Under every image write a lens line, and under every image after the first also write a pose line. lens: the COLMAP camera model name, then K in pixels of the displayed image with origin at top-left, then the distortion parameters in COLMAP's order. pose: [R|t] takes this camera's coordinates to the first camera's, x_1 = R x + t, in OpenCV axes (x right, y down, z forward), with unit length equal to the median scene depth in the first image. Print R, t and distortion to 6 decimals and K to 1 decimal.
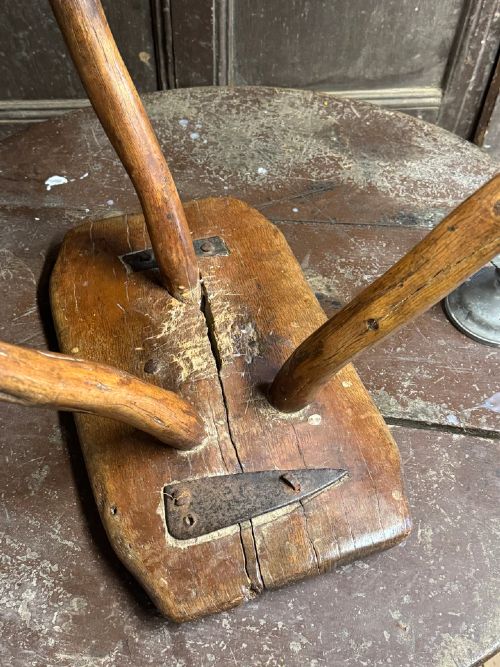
lens RADIAL K [[824.6, 0, 248.7], [0, 824.6, 329.9], [0, 0, 1]] dist [0.090845, 0.000000]
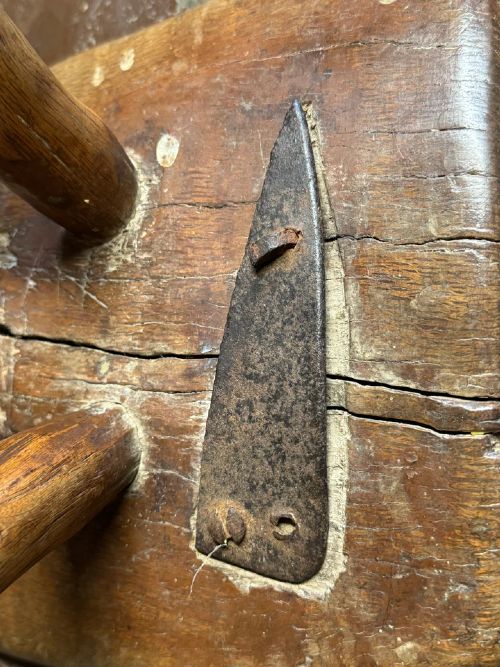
lens RADIAL K [[824.6, 0, 253.6], [0, 824.6, 338.5], [0, 0, 1]] dist [0.090845, 0.000000]
pose [[0.288856, -0.952229, -0.099104, 0.046570], [0.957357, 0.287885, 0.024281, 0.177809], [0.005410, -0.101891, 0.994781, 0.608618]]
